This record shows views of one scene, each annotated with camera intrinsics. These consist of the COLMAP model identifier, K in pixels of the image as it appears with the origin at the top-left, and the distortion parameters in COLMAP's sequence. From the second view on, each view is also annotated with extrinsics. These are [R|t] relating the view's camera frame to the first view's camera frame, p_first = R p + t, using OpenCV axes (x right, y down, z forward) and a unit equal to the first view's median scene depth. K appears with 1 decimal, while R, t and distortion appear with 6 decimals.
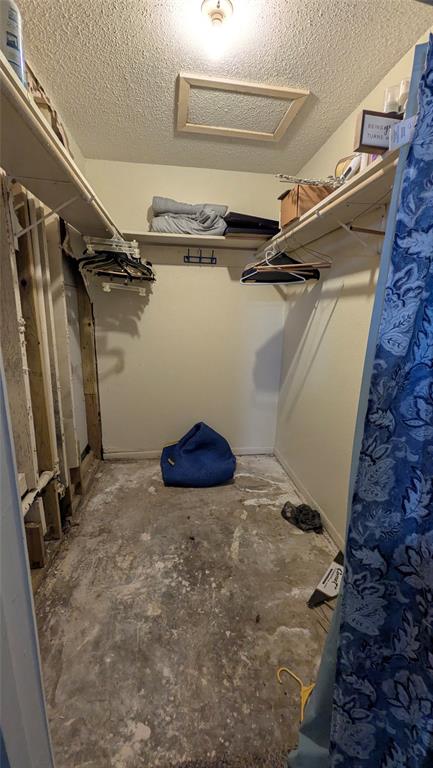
lens RADIAL K [[300.9, 0, 215.9], [0, 300.9, 382.3], [0, 0, 1]] dist [0.005133, -0.000864]
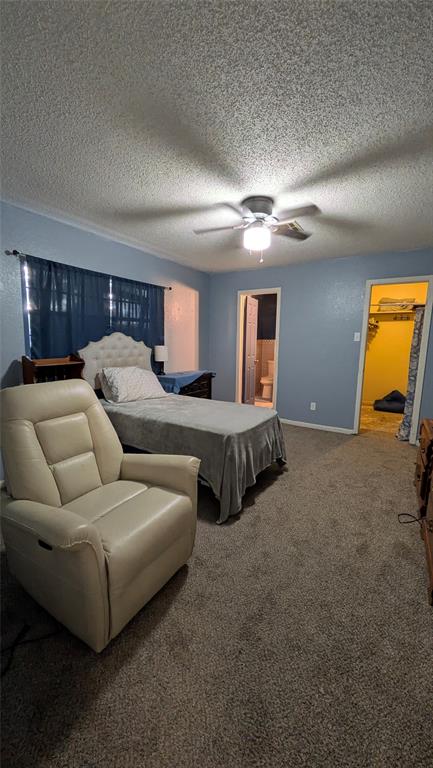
lens RADIAL K [[300.9, 0, 217.7], [0, 300.9, 380.4], [0, 0, 1]] dist [0.005133, -0.000864]
pose [[0.779245, 0.073926, -0.622344, 0.343993], [-0.139281, 0.988613, -0.056963, 0.419219], [0.611046, 0.131069, 0.780669, -1.717209]]
